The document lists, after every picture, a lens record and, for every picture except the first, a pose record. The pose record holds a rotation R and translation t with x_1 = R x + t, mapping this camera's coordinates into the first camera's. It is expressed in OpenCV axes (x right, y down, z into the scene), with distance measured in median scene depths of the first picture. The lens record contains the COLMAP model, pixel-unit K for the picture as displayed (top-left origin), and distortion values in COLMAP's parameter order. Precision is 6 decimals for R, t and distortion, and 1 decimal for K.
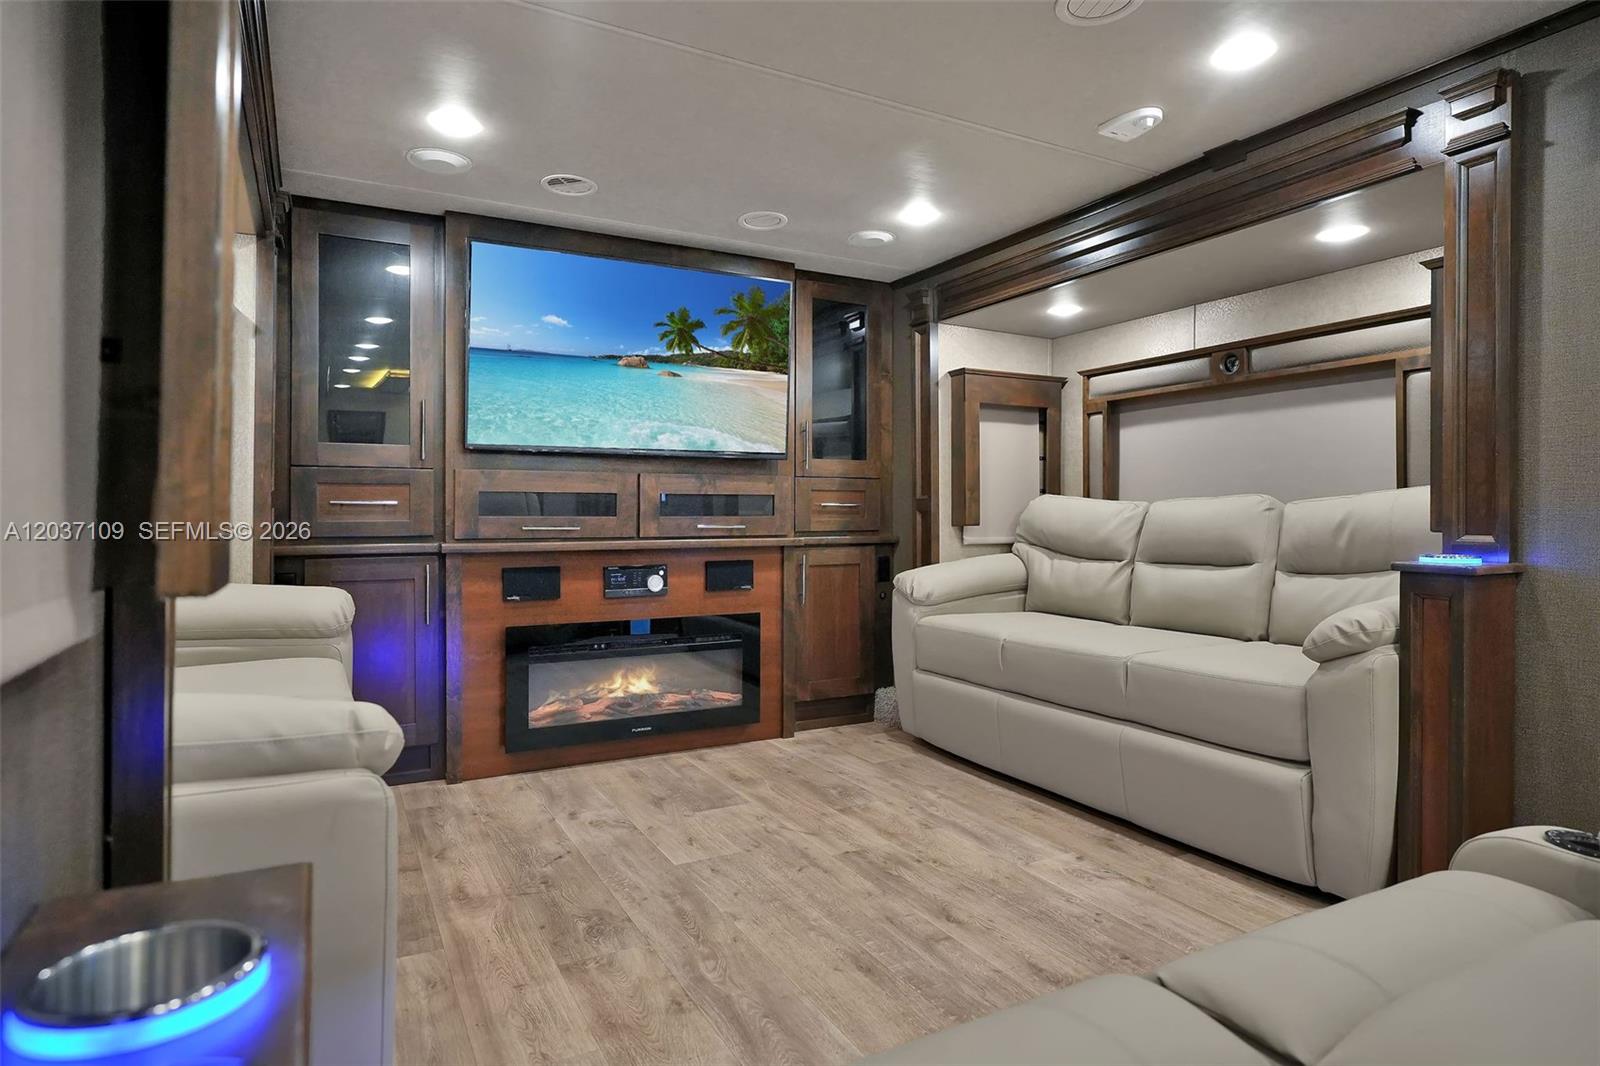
lens RADIAL K [[866.4, 0, 805.8], [0, 866.4, 510.0], [0, 0, 1]] dist [-0.002988, 0.000289]
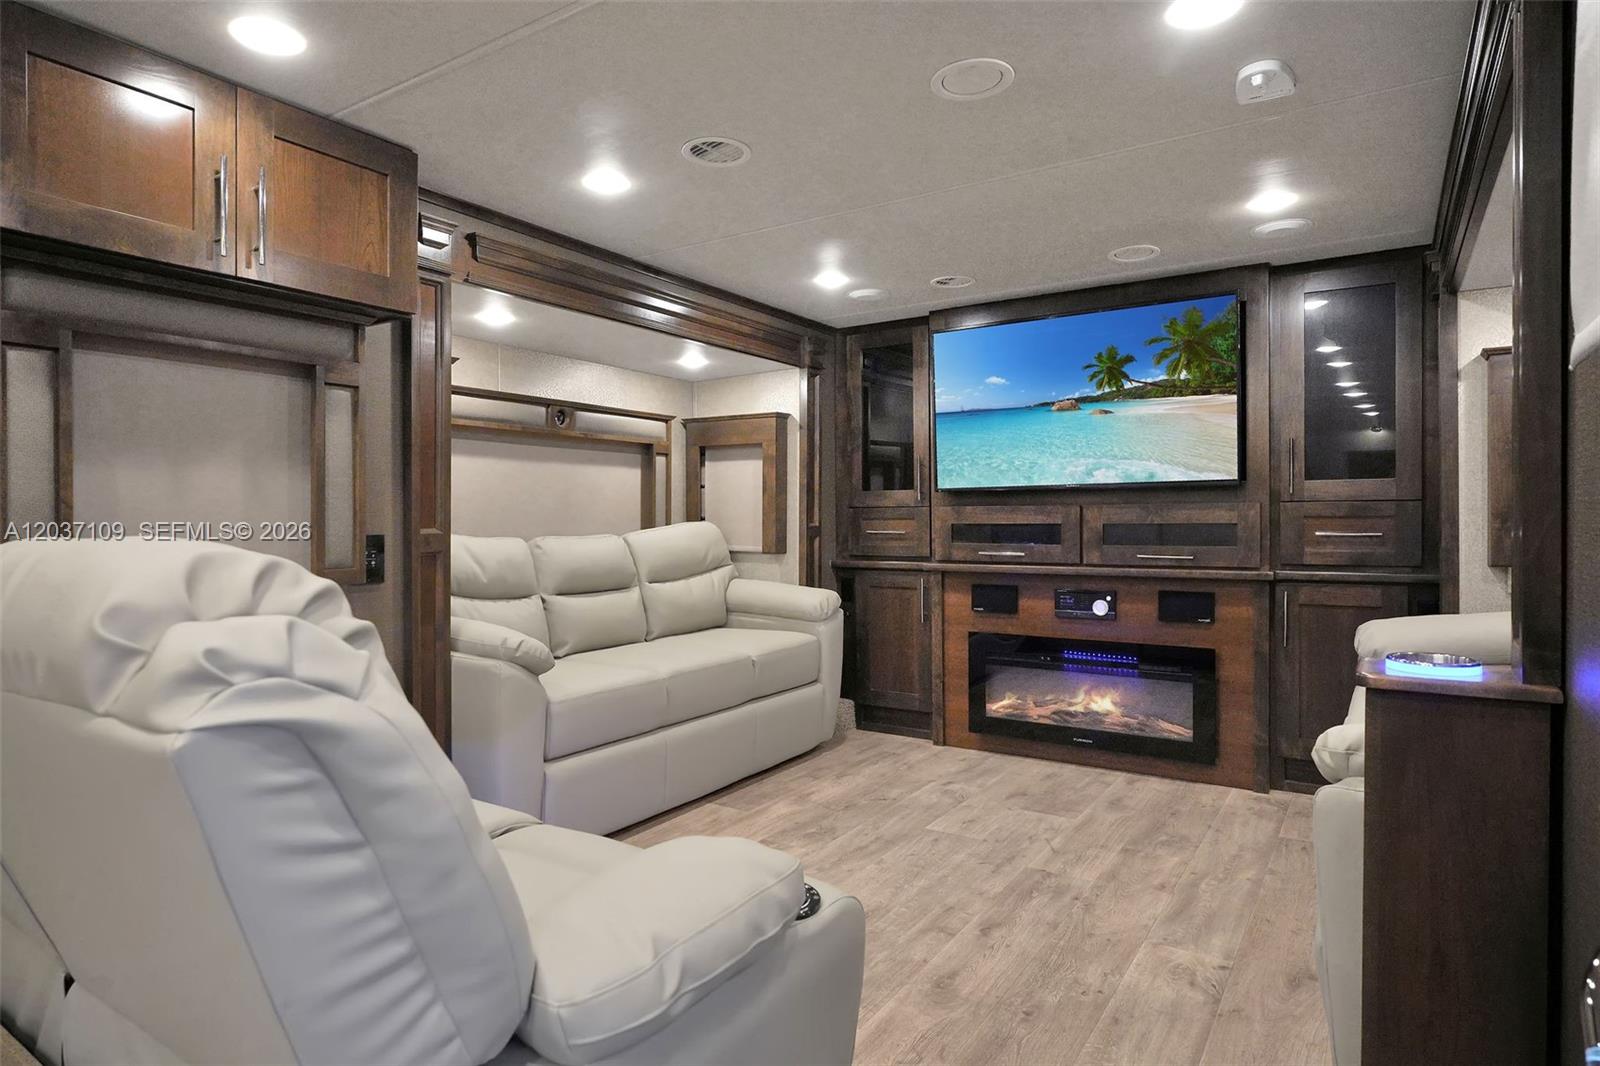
lens RADIAL K [[900.0, 0, 820.9], [0, 900.0, 522.5], [0, 0, 1]] dist [0.001400, 0.002164]
pose [[0.490262, 0.003477, -0.871568, 0.980354], [0.005579, 0.999959, 0.007127, -0.048022], [0.871557, -0.008357, 0.490222, 0.246422]]
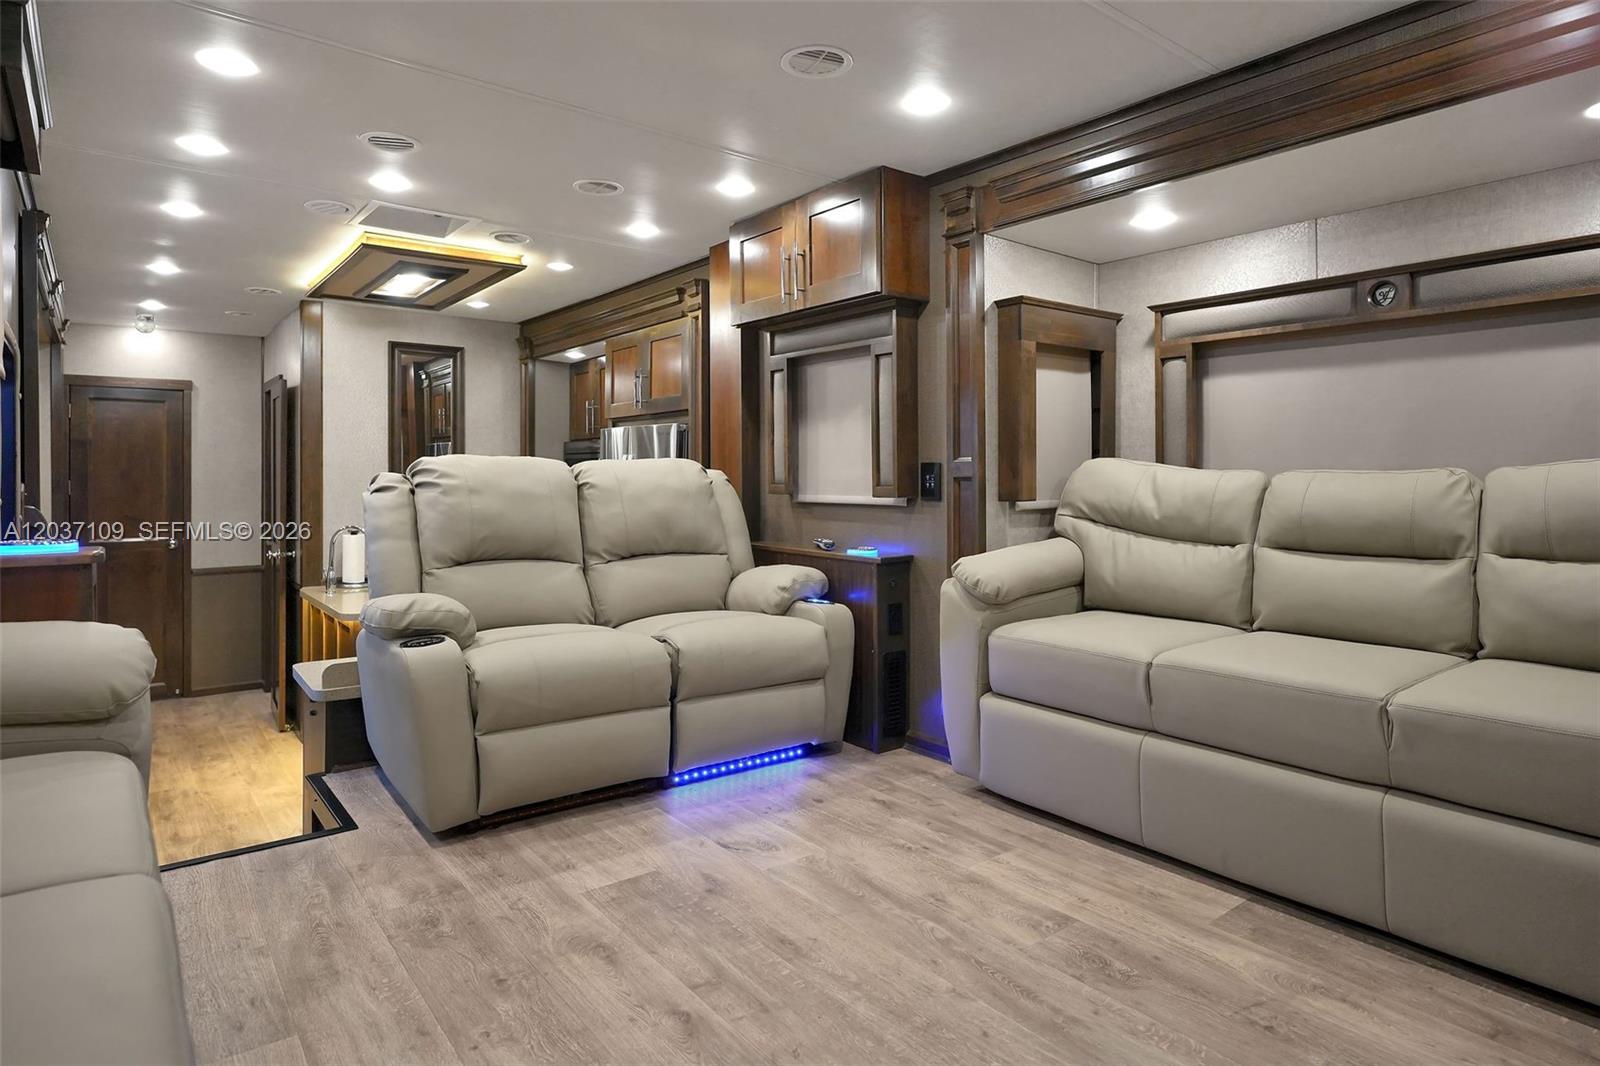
lens RADIAL K [[908.0, 0, 794.9], [0, 908.0, 473.5], [0, 0, 1]] dist [-0.002775, -0.000589]
pose [[-0.988344, -0.002322, -0.152222, 0.180867], [-0.001131, 0.999968, -0.007908, -0.001728], [0.152235, -0.007644, -0.988315, 1.682240]]
